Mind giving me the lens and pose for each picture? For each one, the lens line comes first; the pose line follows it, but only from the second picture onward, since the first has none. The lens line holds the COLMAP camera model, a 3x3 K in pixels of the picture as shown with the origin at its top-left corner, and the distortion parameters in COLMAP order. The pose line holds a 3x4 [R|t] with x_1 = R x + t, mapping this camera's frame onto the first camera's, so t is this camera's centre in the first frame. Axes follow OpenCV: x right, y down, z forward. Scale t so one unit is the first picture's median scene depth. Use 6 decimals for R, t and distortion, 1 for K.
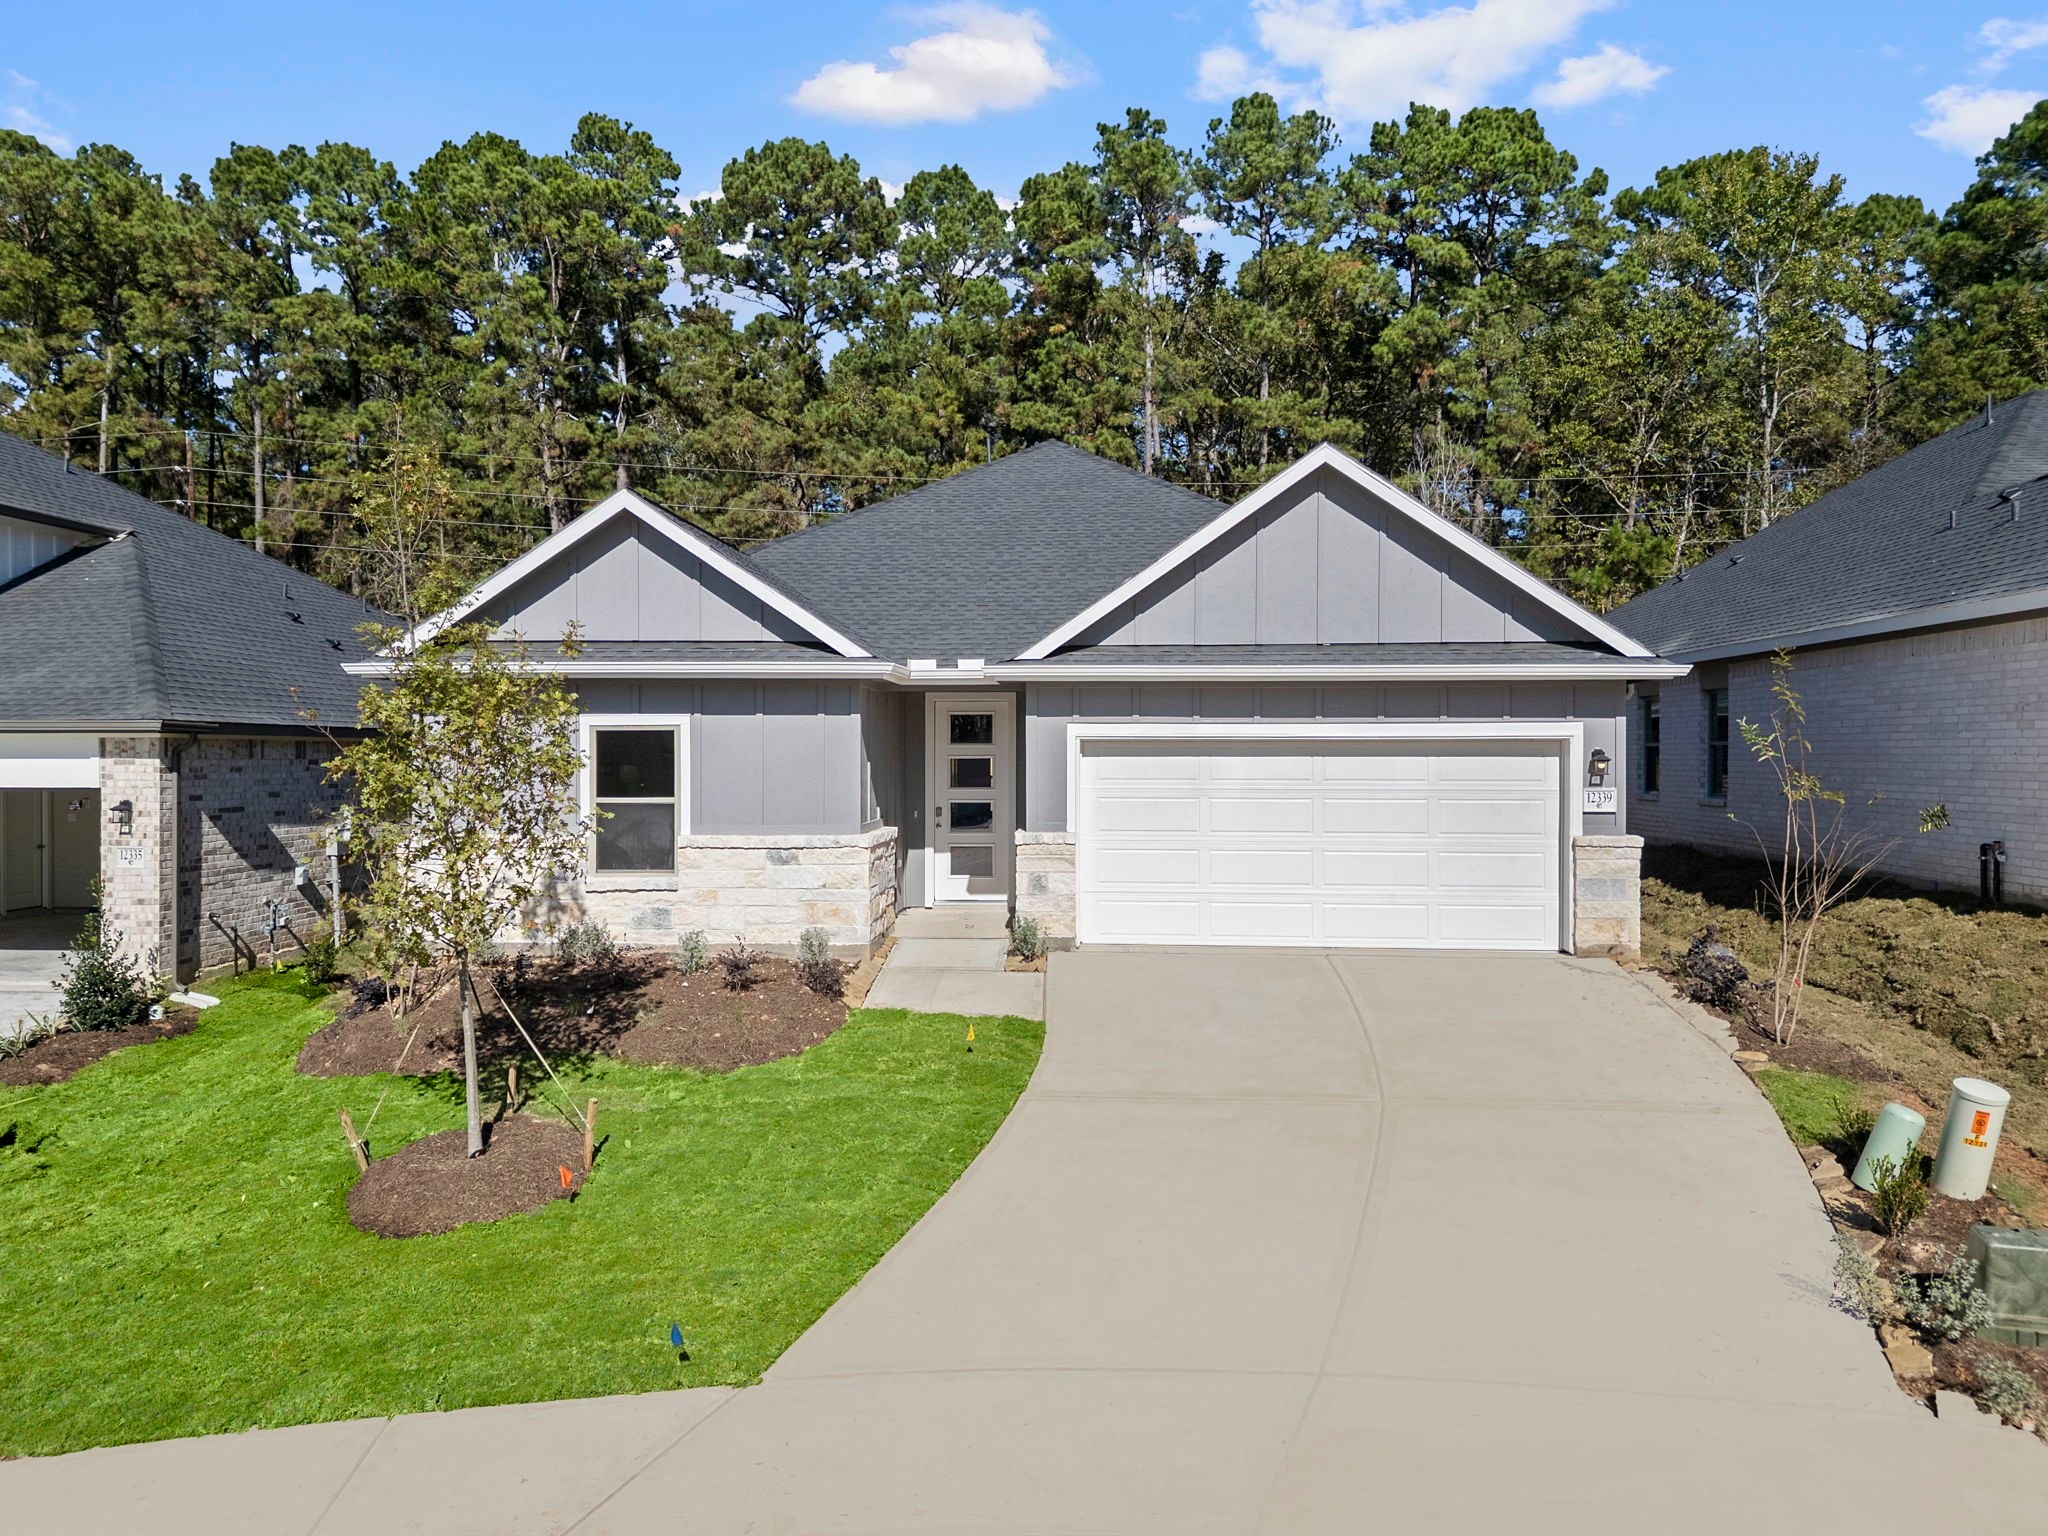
lens RADIAL K [[1457.6, 0, 1038.2], [0, 1457.6, 772.8], [0, 0, 1]] dist [0.052685, -0.040143]
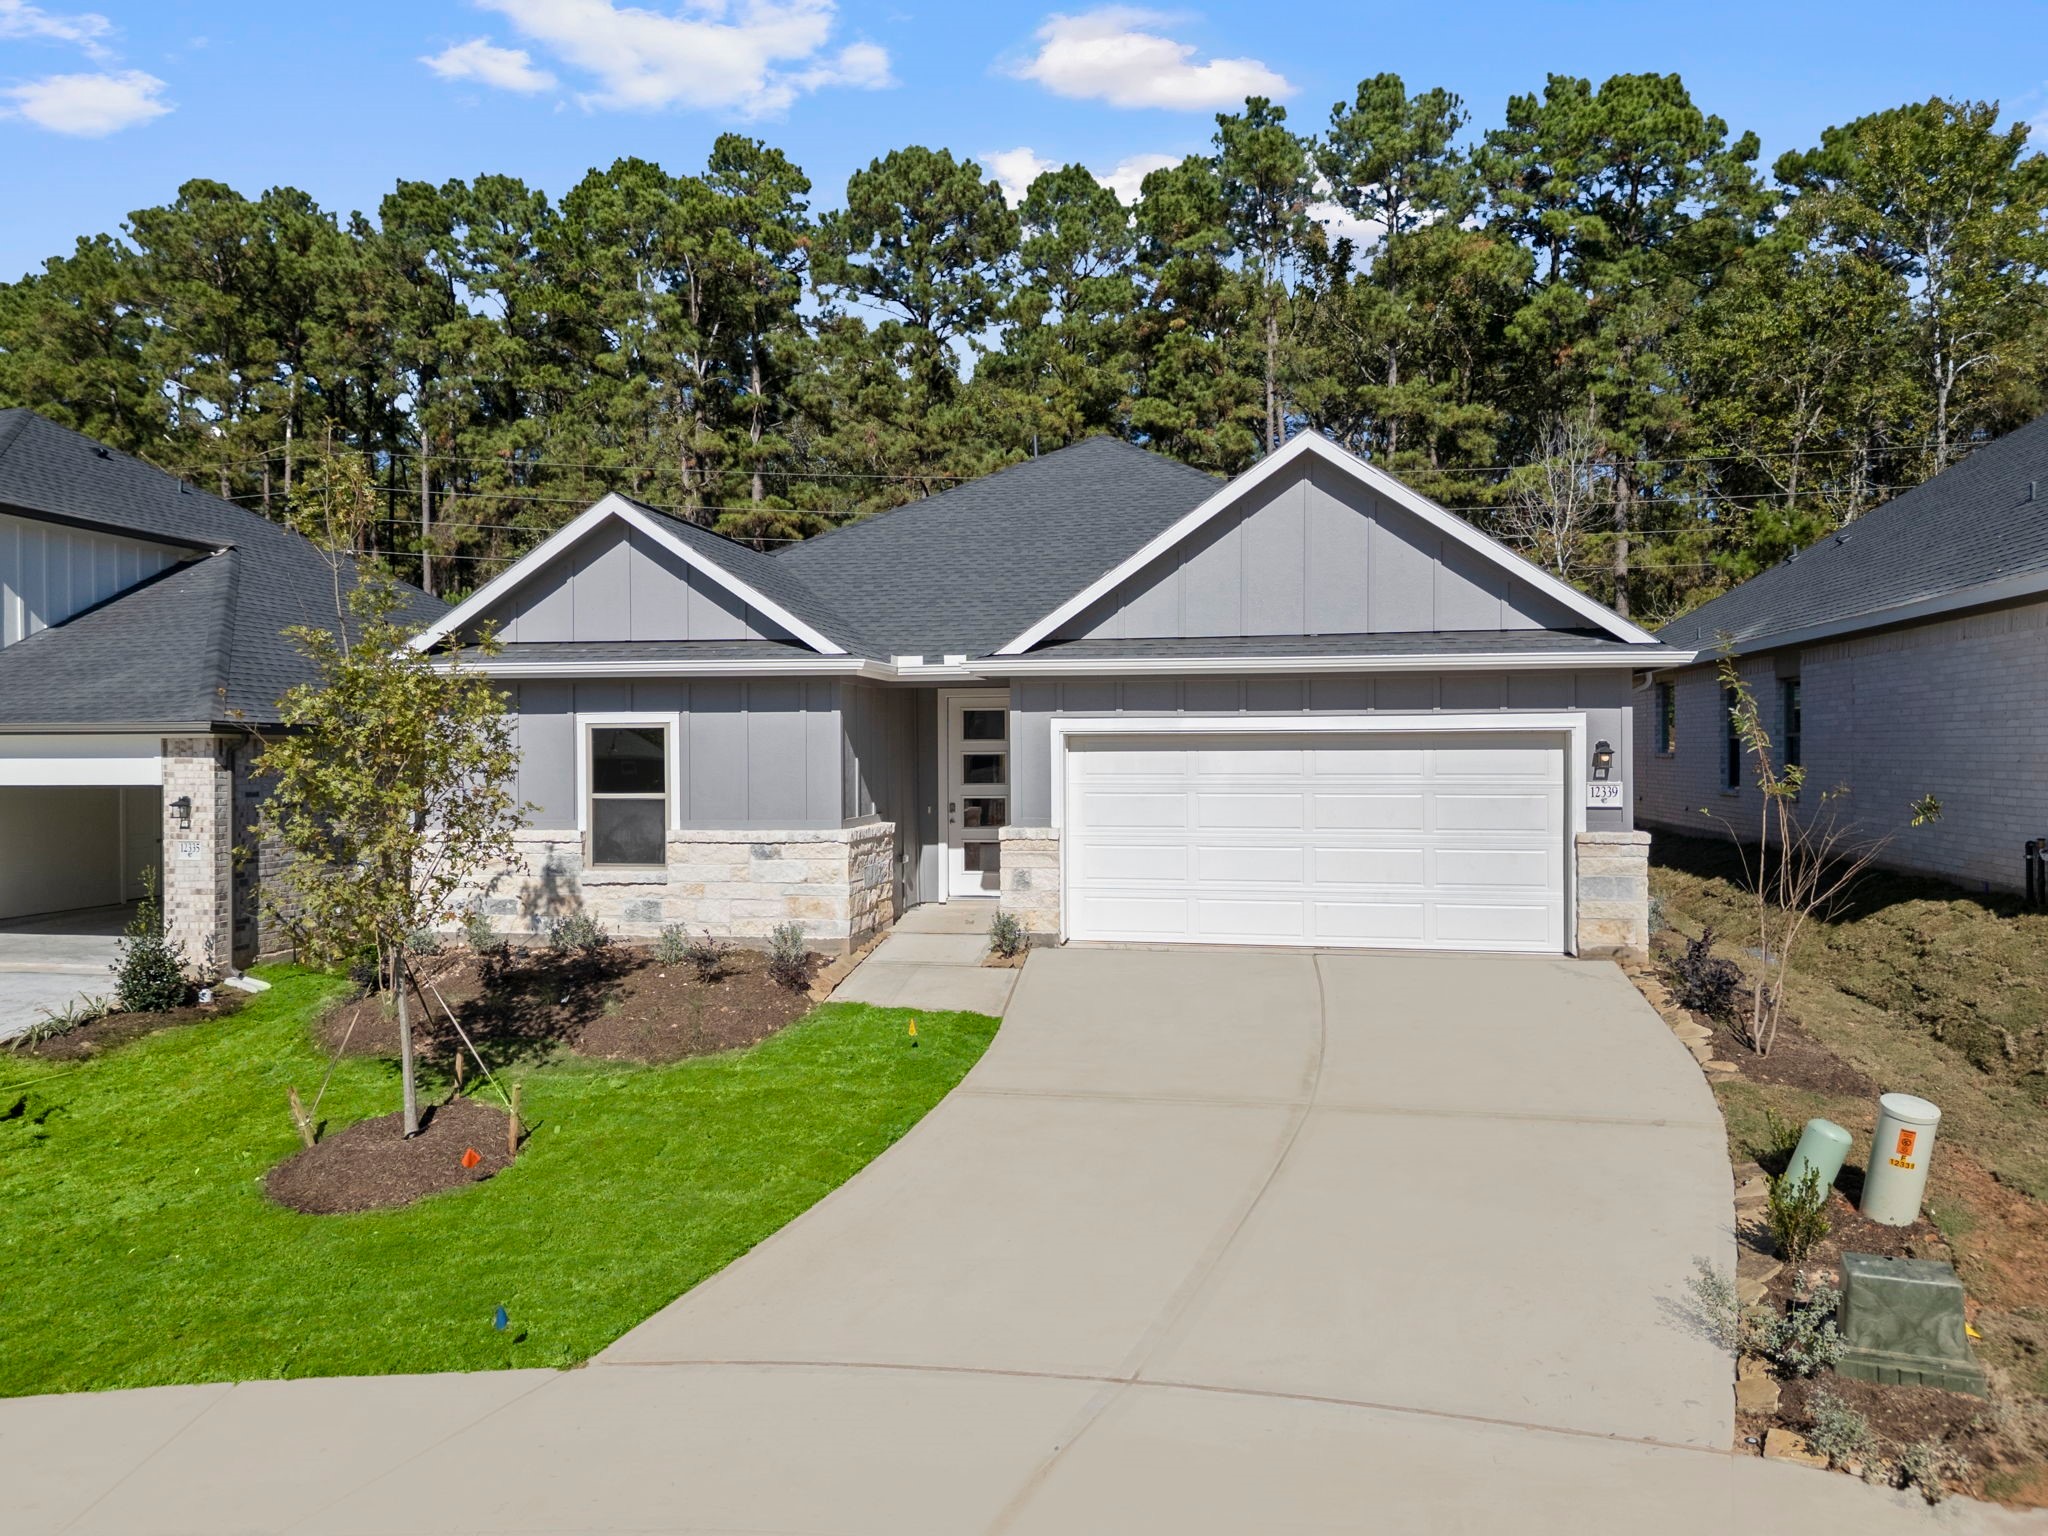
lens RADIAL K [[1457.6, 0, 1044.8], [0, 1457.6, 766.4], [0, 0, 1]] dist [0.052685, -0.040143]
pose [[0.992999, -0.003586, -0.118065, 0.124469], [0.003158, 0.999988, -0.003812, 0.002566], [0.118078, 0.003412, 0.992998, 0.012528]]
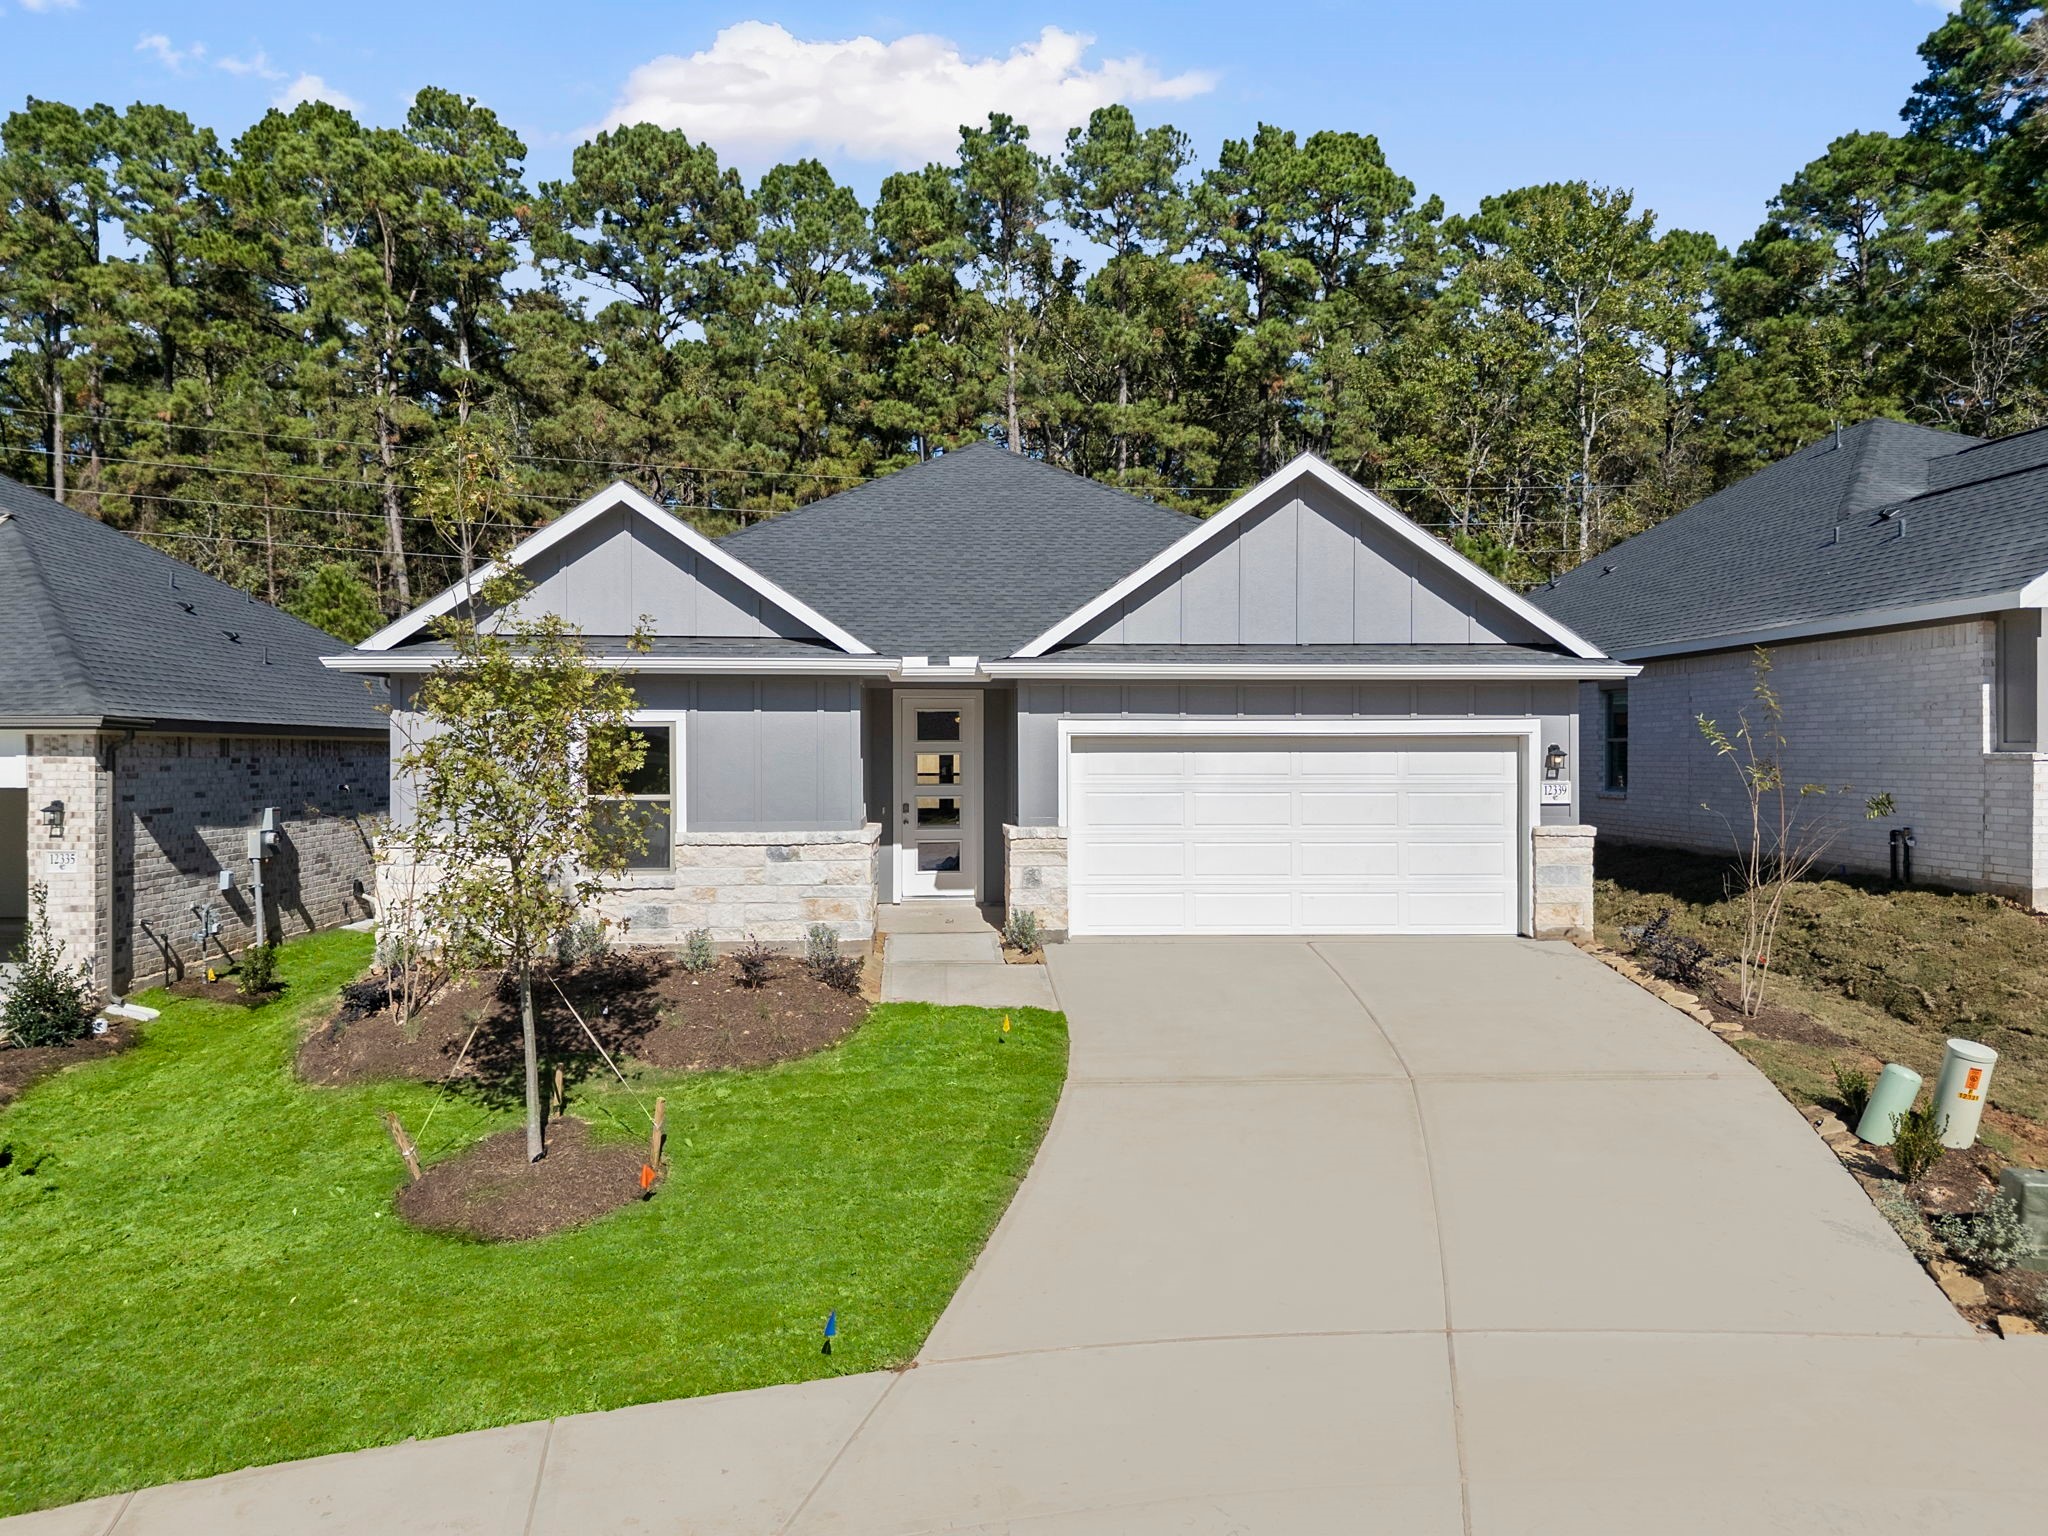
lens RADIAL K [[1457.6, 0, 1029.6], [0, 1457.6, 767.5], [0, 0, 1]] dist [0.052685, -0.040143]
pose [[0.992239, -0.003077, 0.124303, -0.118764], [0.003488, 0.999989, -0.003088, 0.002287], [-0.124292, 0.003497, 0.992239, -0.008962]]
